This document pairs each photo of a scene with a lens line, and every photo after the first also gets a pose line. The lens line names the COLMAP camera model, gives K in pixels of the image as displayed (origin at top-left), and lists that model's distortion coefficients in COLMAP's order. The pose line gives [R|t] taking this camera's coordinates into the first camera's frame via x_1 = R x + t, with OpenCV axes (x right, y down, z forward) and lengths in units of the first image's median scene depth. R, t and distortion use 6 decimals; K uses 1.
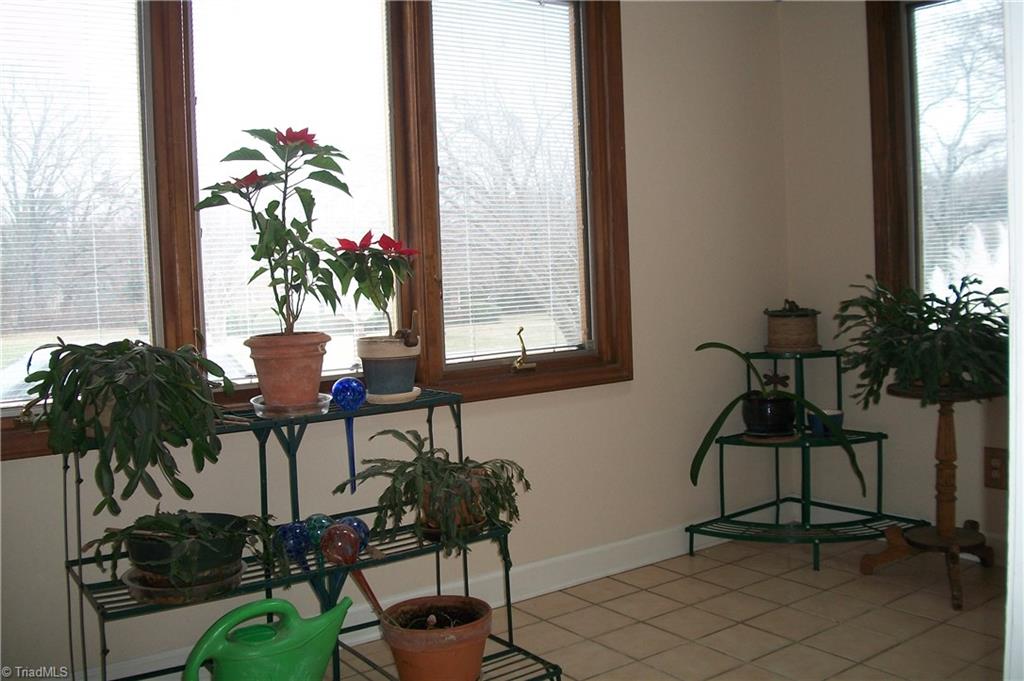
lens RADIAL K [[977.4, 0, 512.0], [0, 977.4, 340.5], [0, 0, 1]] dist [-0.133190, 0.062614]
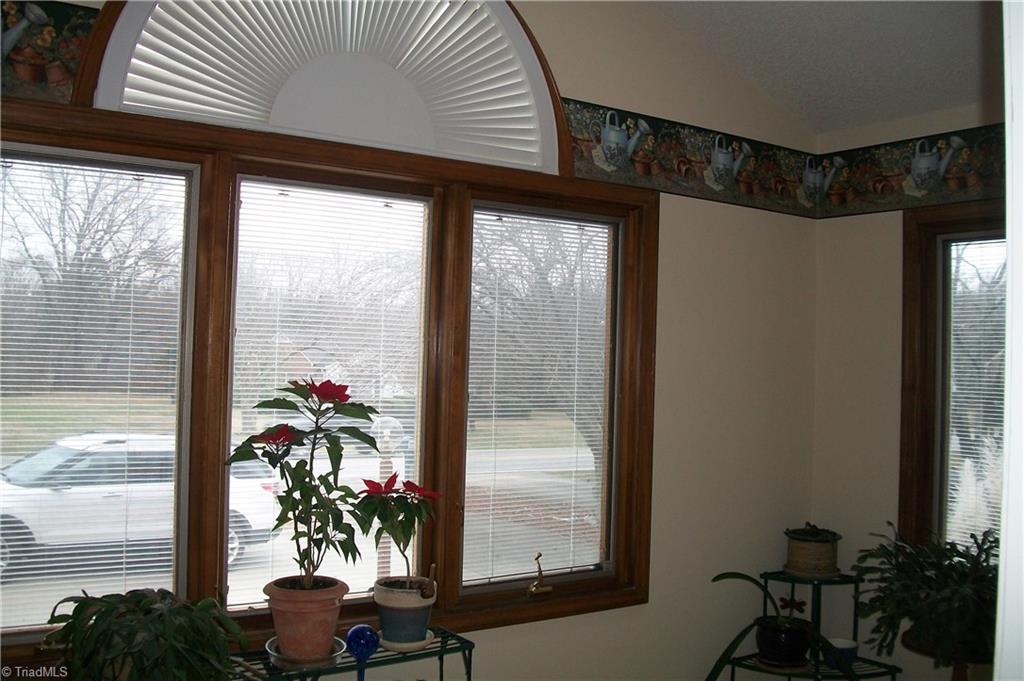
lens RADIAL K [[977.4, 0, 512.0], [0, 977.4, 340.5], [0, 0, 1]] dist [-0.133190, 0.062614]
pose [[0.997160, 0.066085, -0.036131, 0.002629], [-0.069012, 0.993827, -0.086861, -0.140986], [0.030168, 0.089108, 0.995565, -0.017999]]
